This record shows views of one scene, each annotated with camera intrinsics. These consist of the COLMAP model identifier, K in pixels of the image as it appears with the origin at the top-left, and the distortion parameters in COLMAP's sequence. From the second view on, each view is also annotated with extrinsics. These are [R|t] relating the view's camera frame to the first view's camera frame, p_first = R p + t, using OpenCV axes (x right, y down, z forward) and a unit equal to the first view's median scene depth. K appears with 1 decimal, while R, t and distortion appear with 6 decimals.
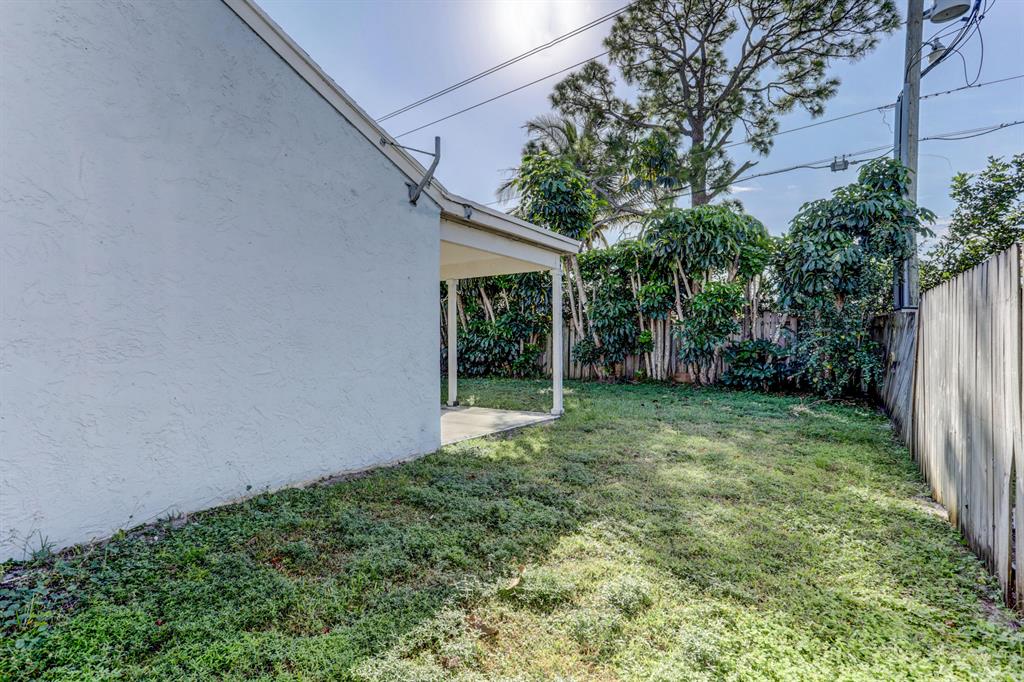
lens RADIAL K [[503.8, 0, 507.7], [0, 503.8, 339.0], [0, 0, 1]] dist [-0.056160, 0.046292]
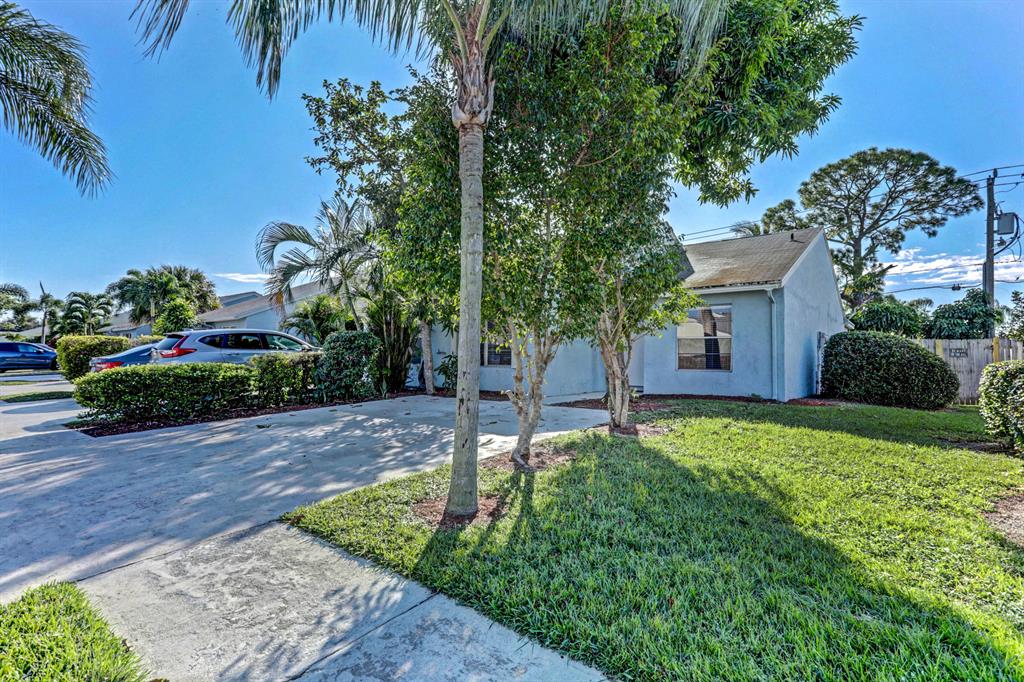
lens RADIAL K [[503.8, 0, 507.7], [0, 503.8, 339.0], [0, 0, 1]] dist [-0.056160, 0.046292]
pose [[0.994817, 0.012327, -0.100931, -1.172567], [-0.016711, 0.998948, -0.042707, 0.021721], [0.100298, 0.044173, 0.993976, -1.497905]]
